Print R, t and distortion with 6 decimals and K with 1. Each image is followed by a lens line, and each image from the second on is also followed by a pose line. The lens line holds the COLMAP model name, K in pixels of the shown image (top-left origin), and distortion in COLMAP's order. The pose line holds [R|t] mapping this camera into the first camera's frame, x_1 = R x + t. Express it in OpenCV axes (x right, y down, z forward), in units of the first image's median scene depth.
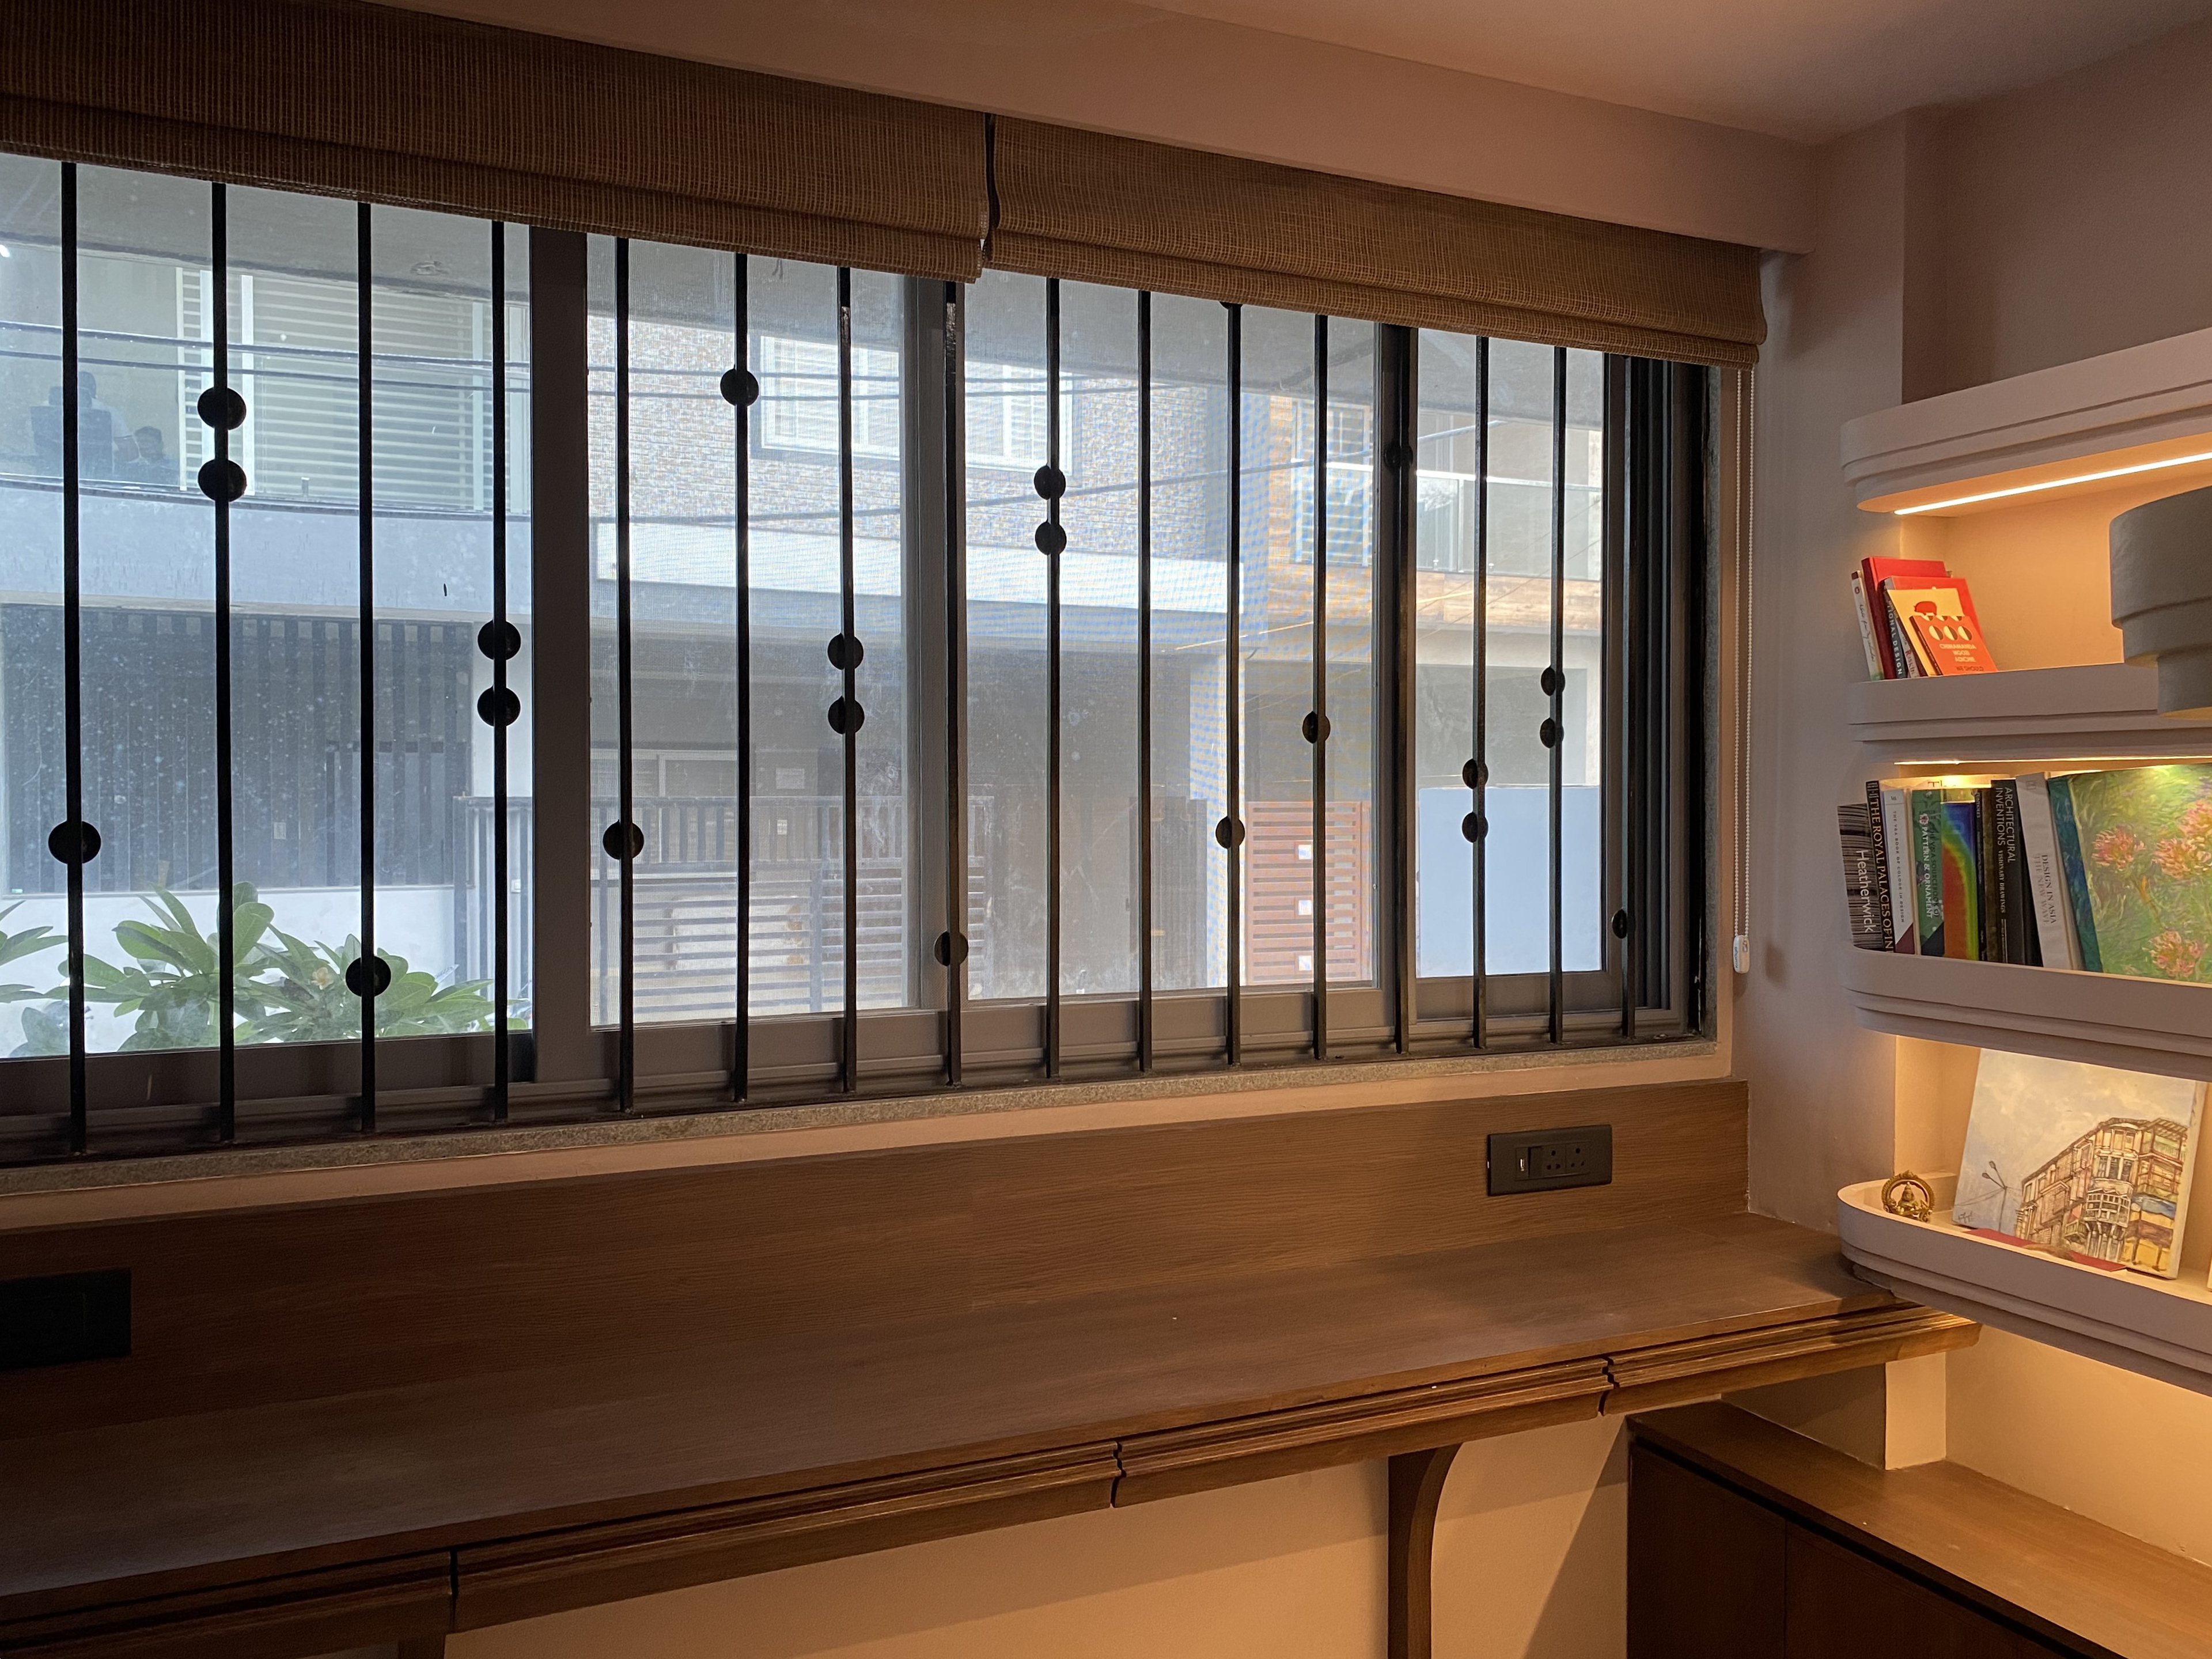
lens RADIAL K [[1687.0, 0, 1124.2], [0, 1687.0, 818.9], [0, 0, 1]] dist [0.059621, -0.081328]
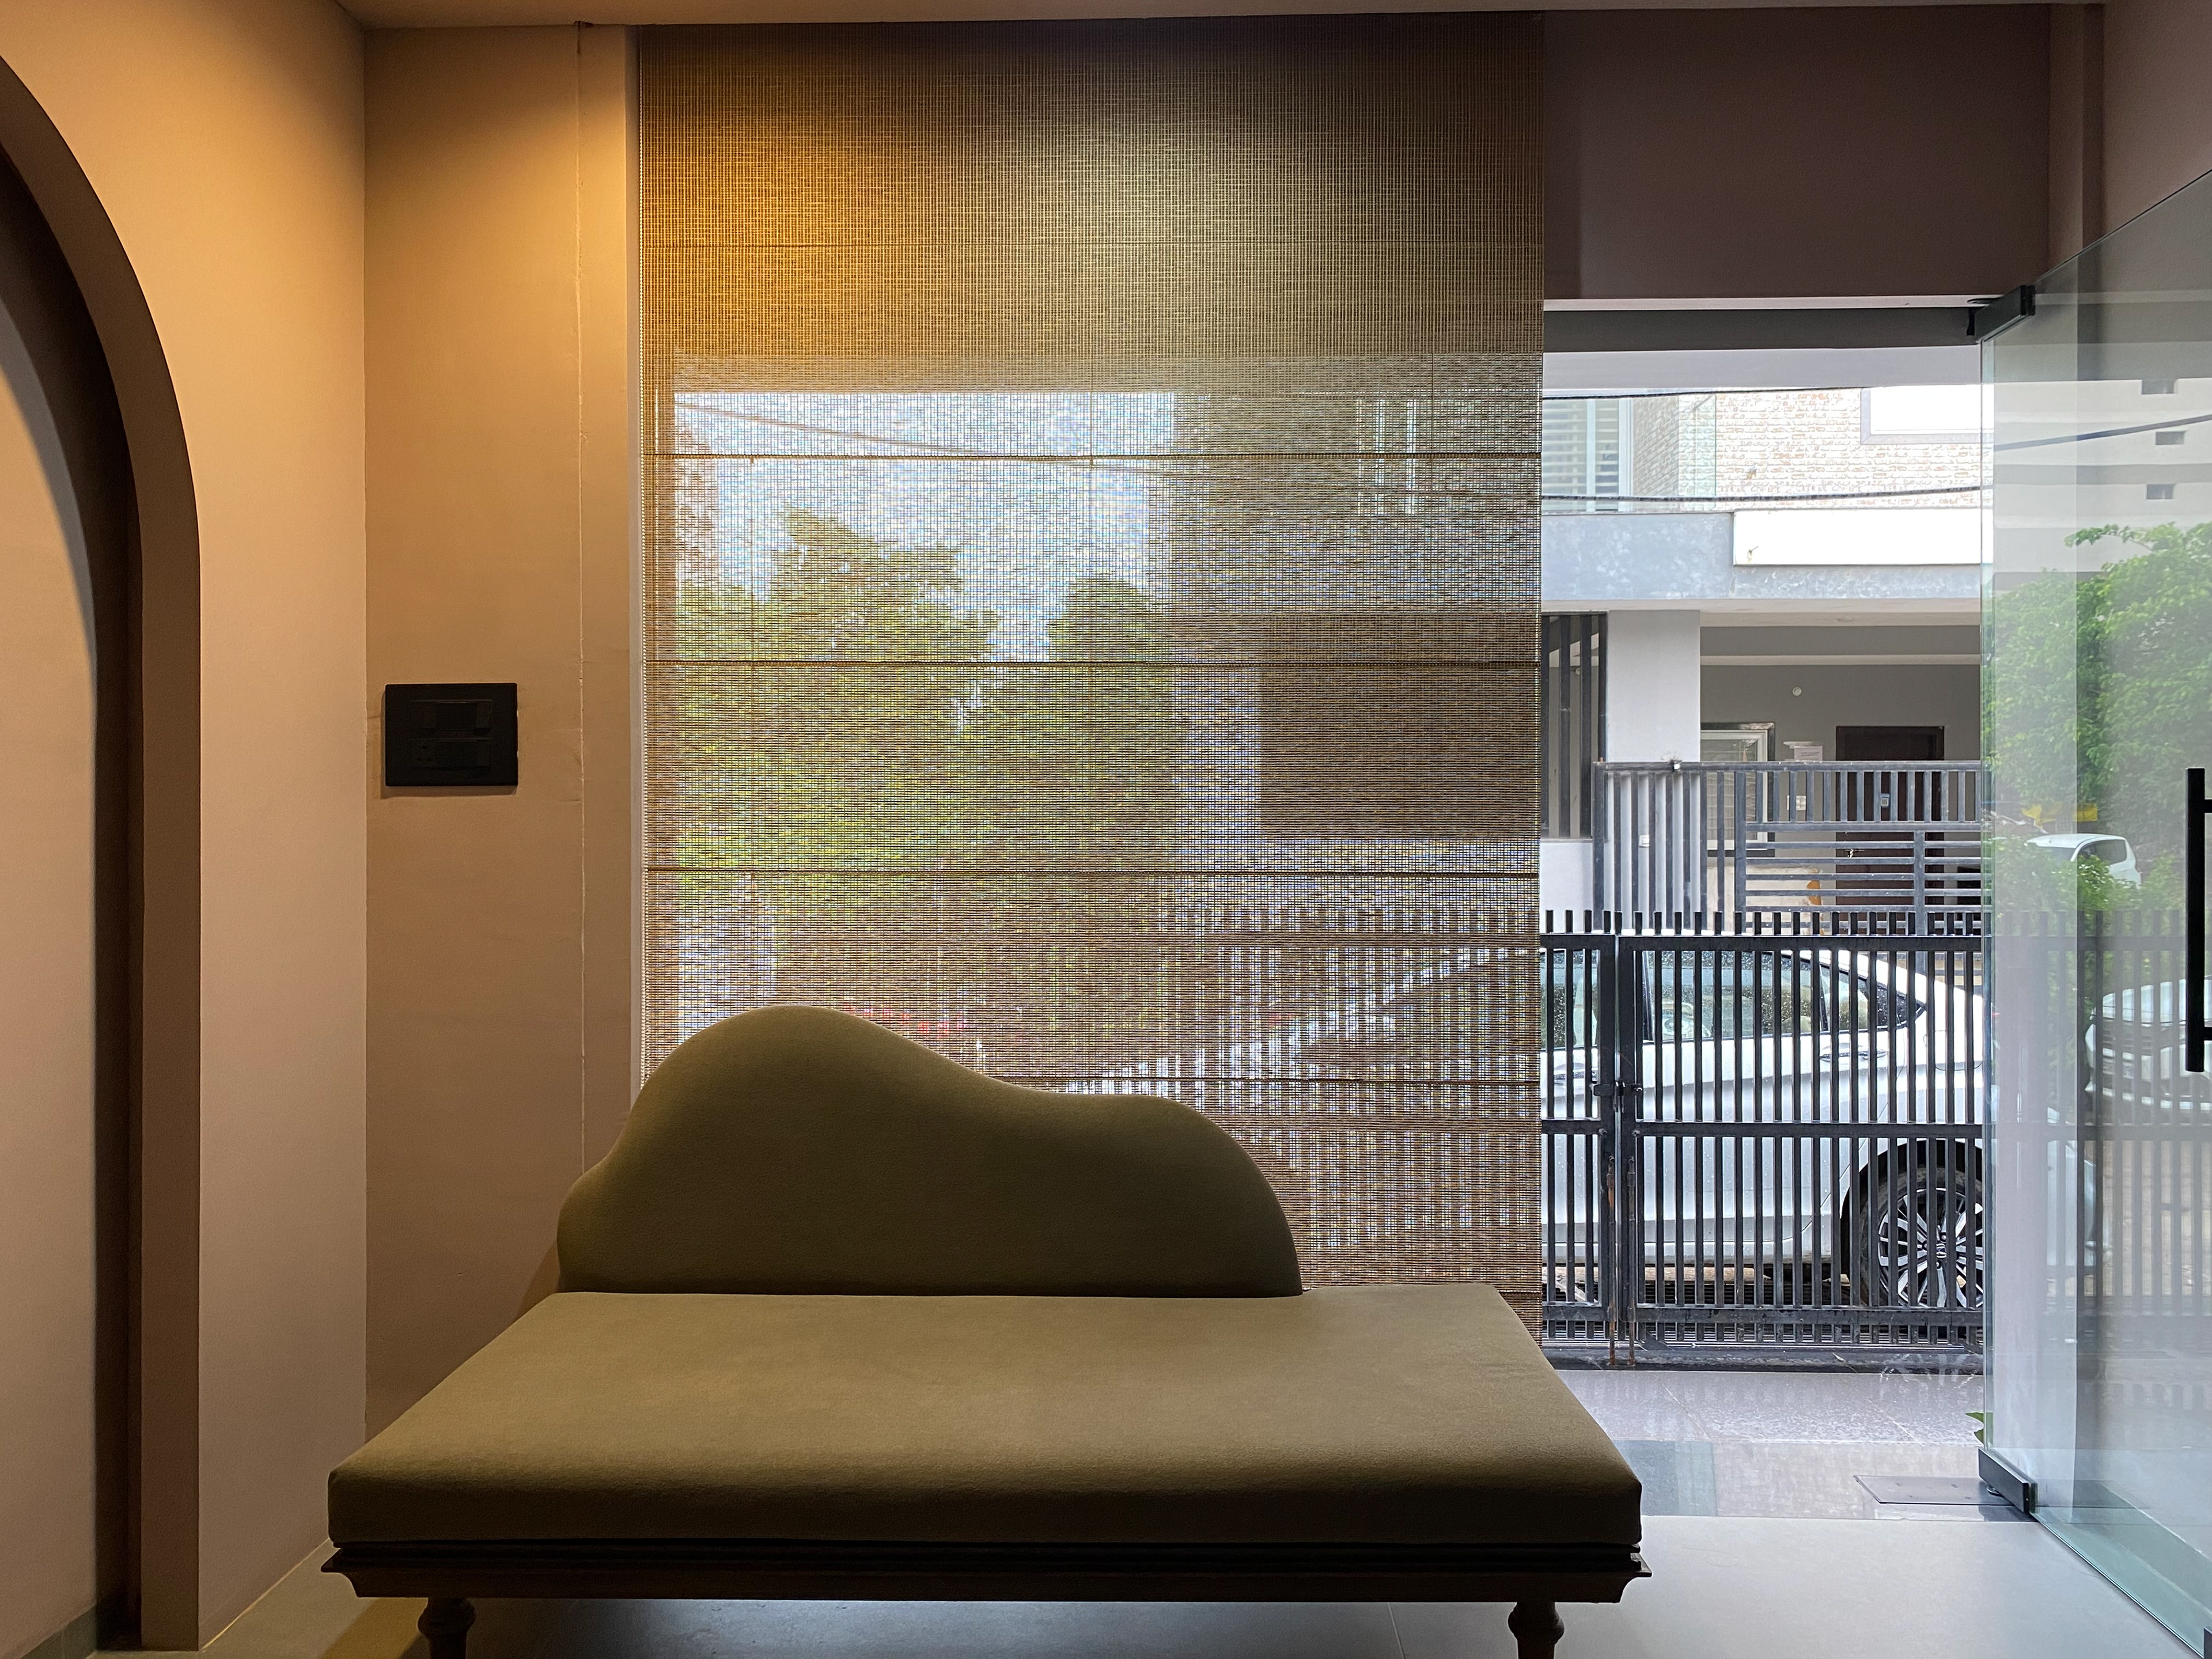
lens RADIAL K [[1687.0, 0, 1093.5], [0, 1687.0, 776.3], [0, 0, 1]] dist [0.059621, -0.081328]
pose [[0.901048, -0.009356, -0.433619, -0.804675], [-0.005112, 0.999469, -0.032187, 0.137720], [0.433690, 0.031219, 0.900521, -0.700779]]
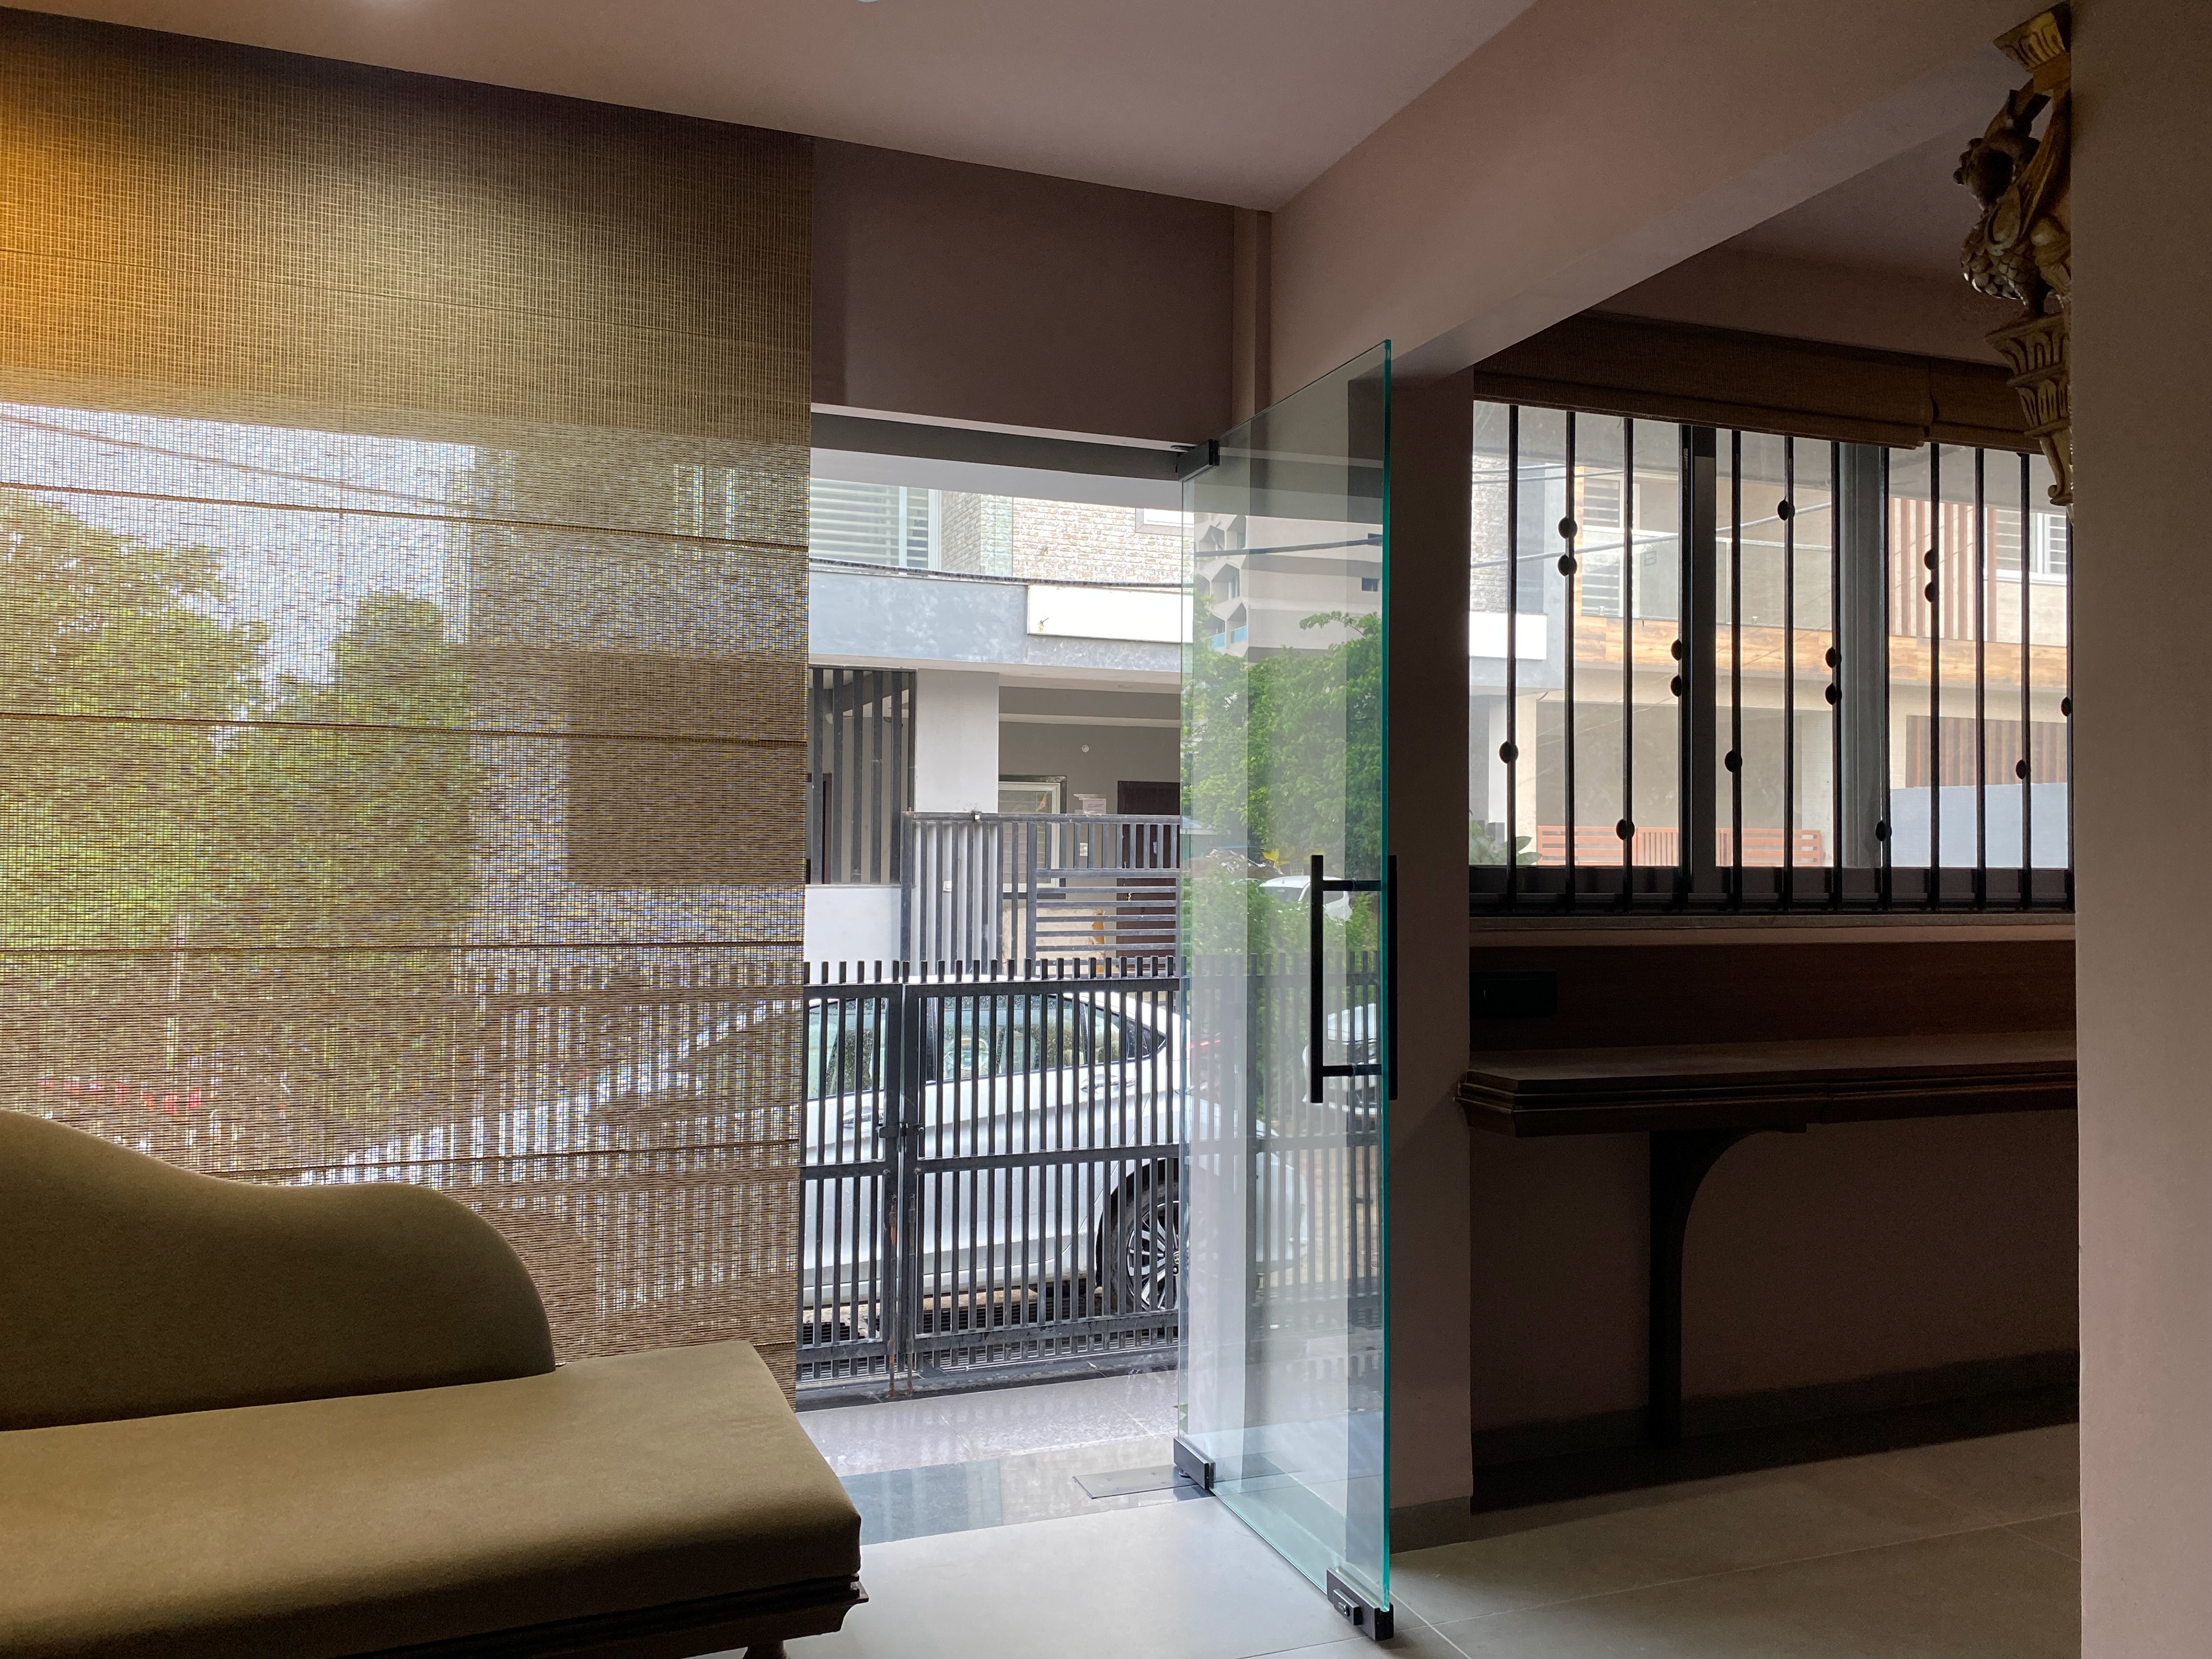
lens RADIAL K [[1687.0, 0, 1103.8], [0, 1687.0, 784.5], [0, 0, 1]] dist [0.059621, -0.081328]
pose [[0.998857, 0.003823, -0.047653, -0.772502], [-0.006450, 0.998460, -0.055104, 0.124121], [0.047369, 0.055348, 0.997343, -0.724898]]
